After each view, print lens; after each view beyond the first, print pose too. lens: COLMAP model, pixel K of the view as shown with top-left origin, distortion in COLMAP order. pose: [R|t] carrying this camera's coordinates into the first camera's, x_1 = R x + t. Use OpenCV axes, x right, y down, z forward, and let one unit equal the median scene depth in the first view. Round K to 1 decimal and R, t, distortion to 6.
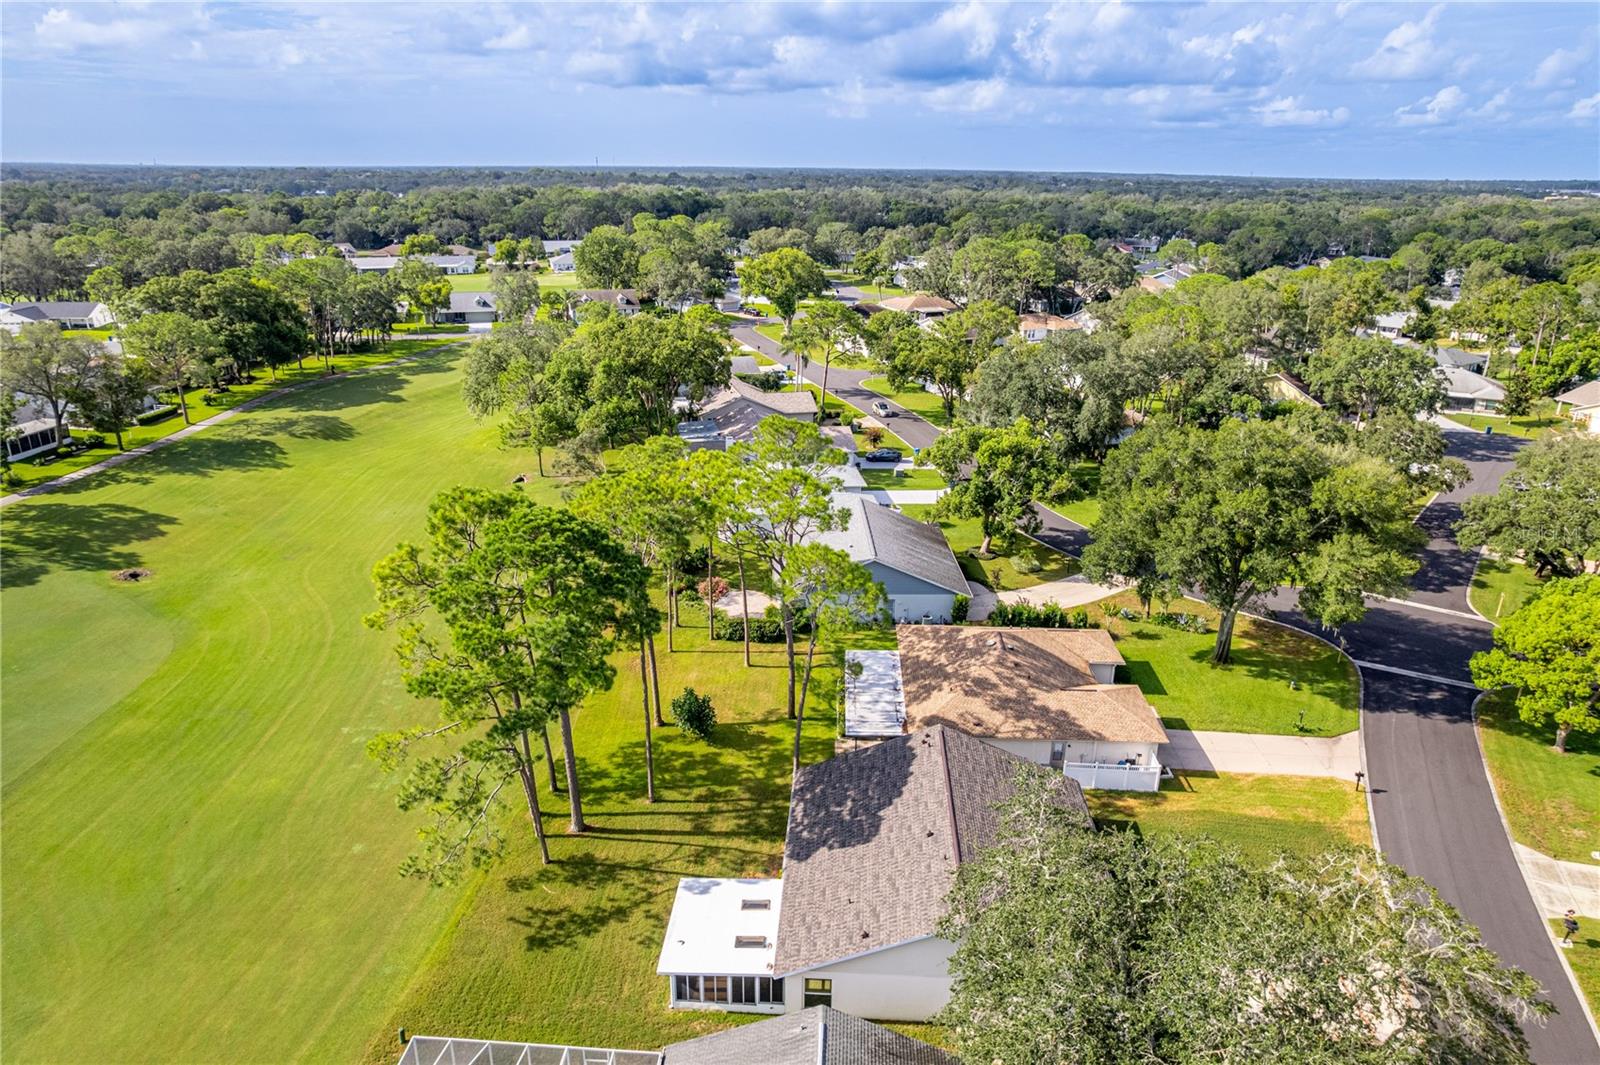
lens RADIAL K [[1025.3, 0, 798.5], [0, 1025.3, 521.6], [0, 0, 1]] dist [-0.069144, 0.054972]
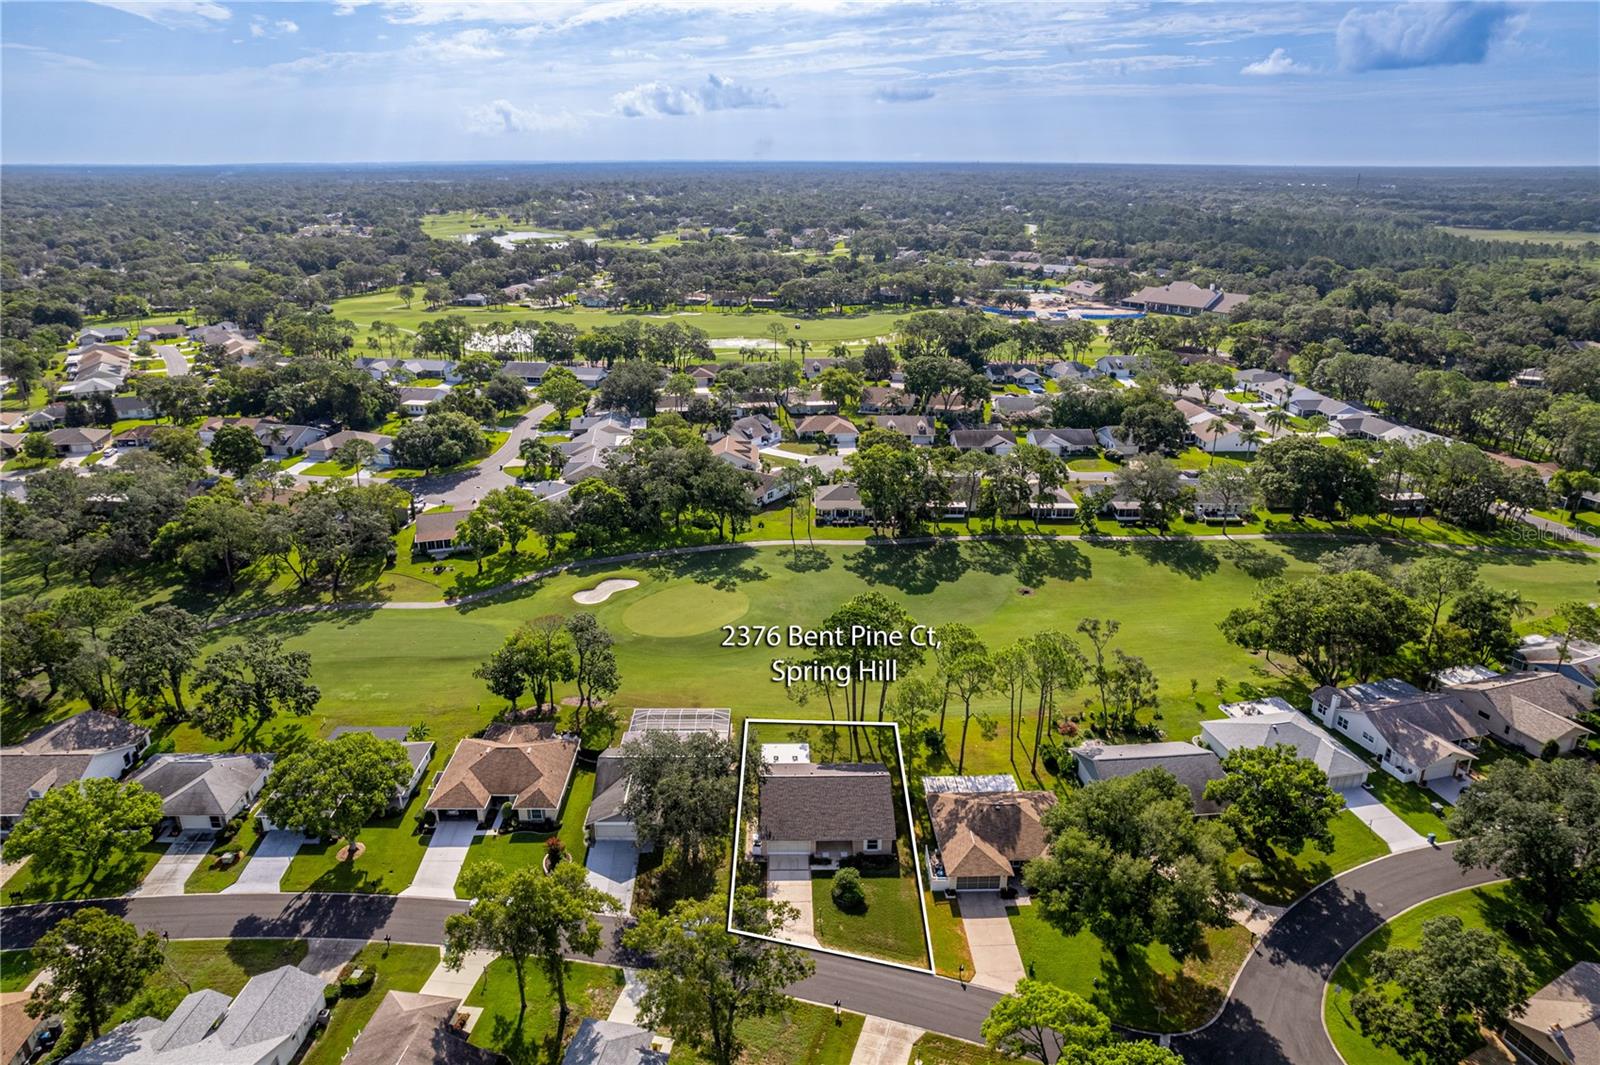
lens RADIAL K [[1025.3, 0, 793.7], [0, 1025.3, 565.4], [0, 0, 1]] dist [-0.069144, 0.054972]
pose [[0.066457, 0.359491, -0.930779, 1.674447], [-0.324002, 0.890066, 0.320633, -0.699411], [0.943719, 0.280266, 0.175627, 0.244555]]
